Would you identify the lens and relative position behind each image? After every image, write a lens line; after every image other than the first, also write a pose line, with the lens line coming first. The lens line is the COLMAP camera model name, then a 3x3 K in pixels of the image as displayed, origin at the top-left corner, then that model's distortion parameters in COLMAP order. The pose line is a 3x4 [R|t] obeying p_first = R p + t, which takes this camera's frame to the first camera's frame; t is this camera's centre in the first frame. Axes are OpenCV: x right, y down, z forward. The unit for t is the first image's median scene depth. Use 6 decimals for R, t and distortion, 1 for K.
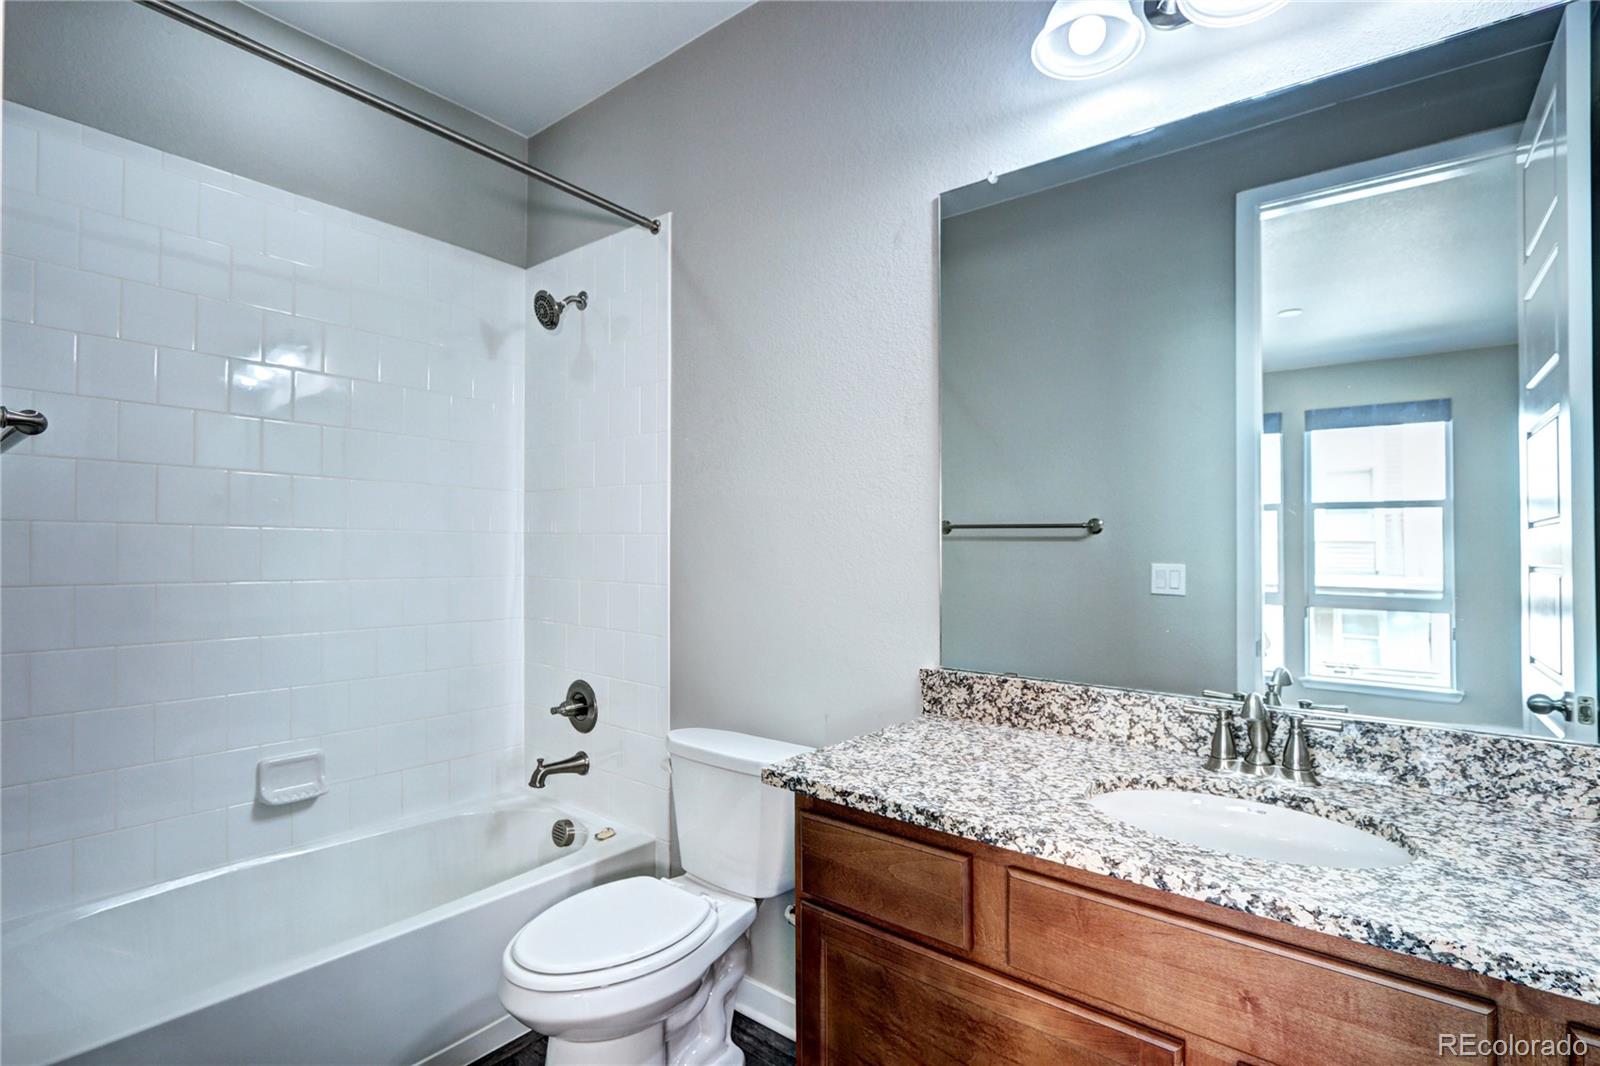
lens RADIAL K [[754.4, 0, 800.0], [0, 754.4, 533.0], [0, 0, 1]] dist [-0.000207, 0.000451]
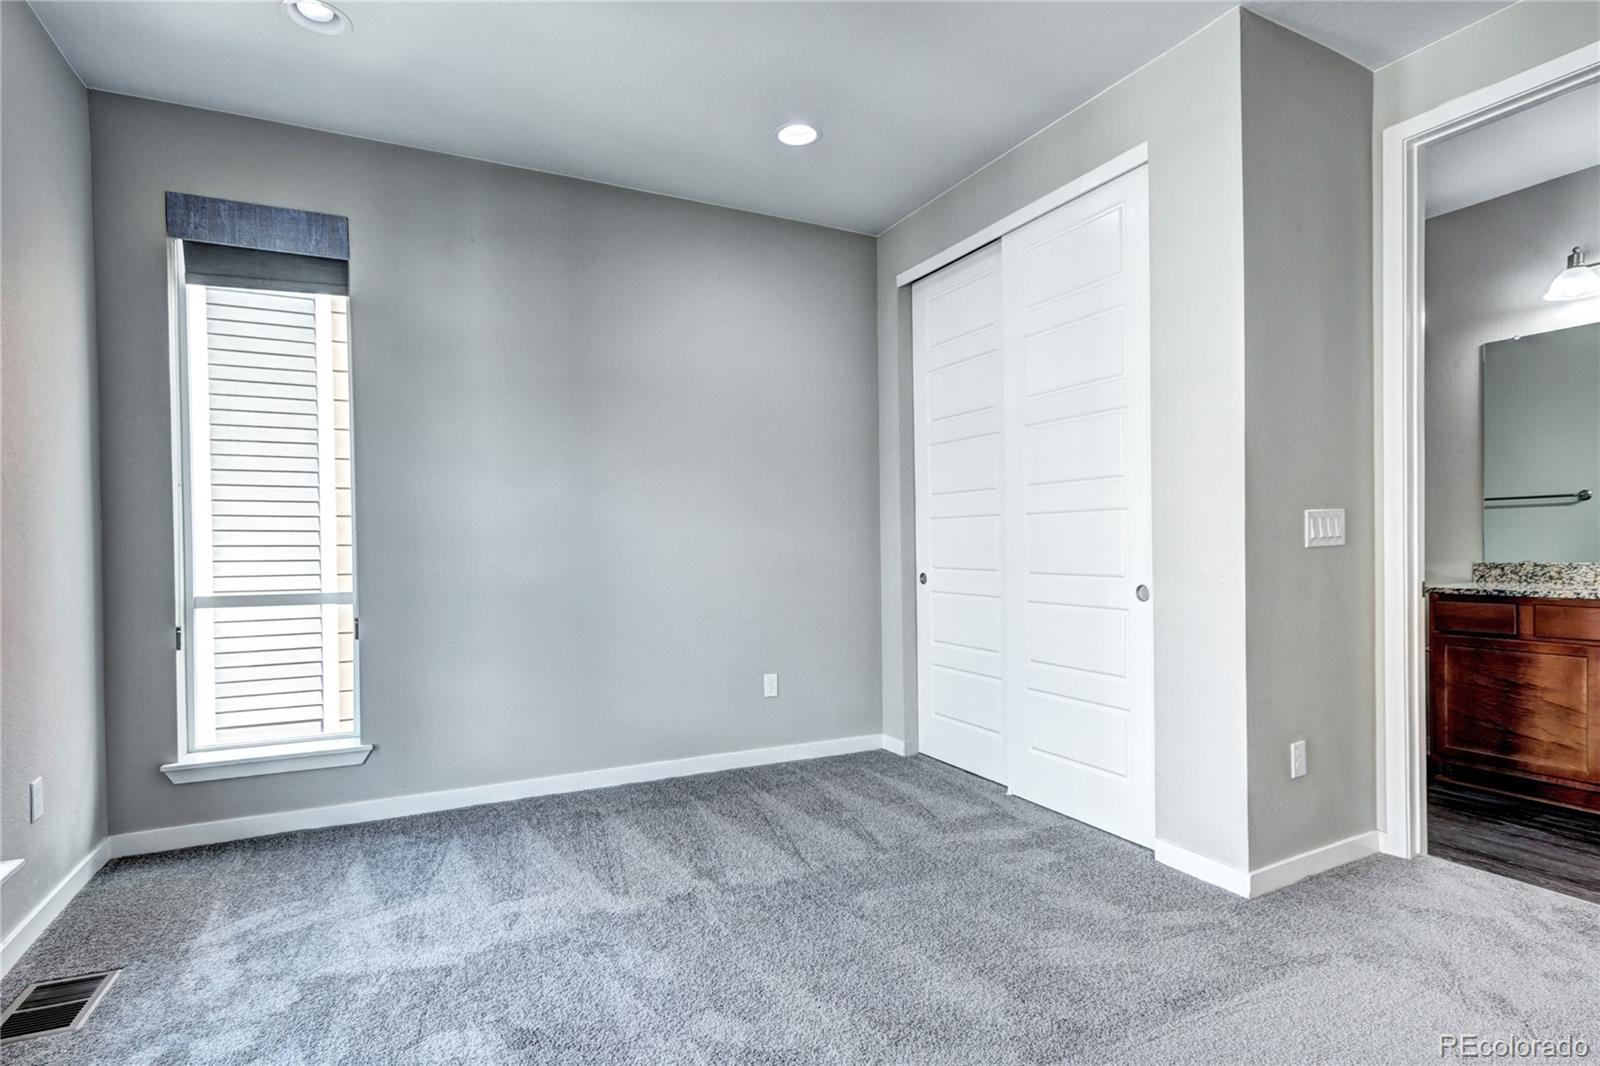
lens RADIAL K [[770.1, 0, 791.1], [0, 770.1, 554.9], [0, 0, 1]] dist [-0.018048, 0.001197]
pose [[0.899531, -0.008206, -0.436780, -0.743463], [0.024363, 0.999210, 0.031403, 0.049359], [0.436177, -0.038889, 0.899020, -2.088108]]
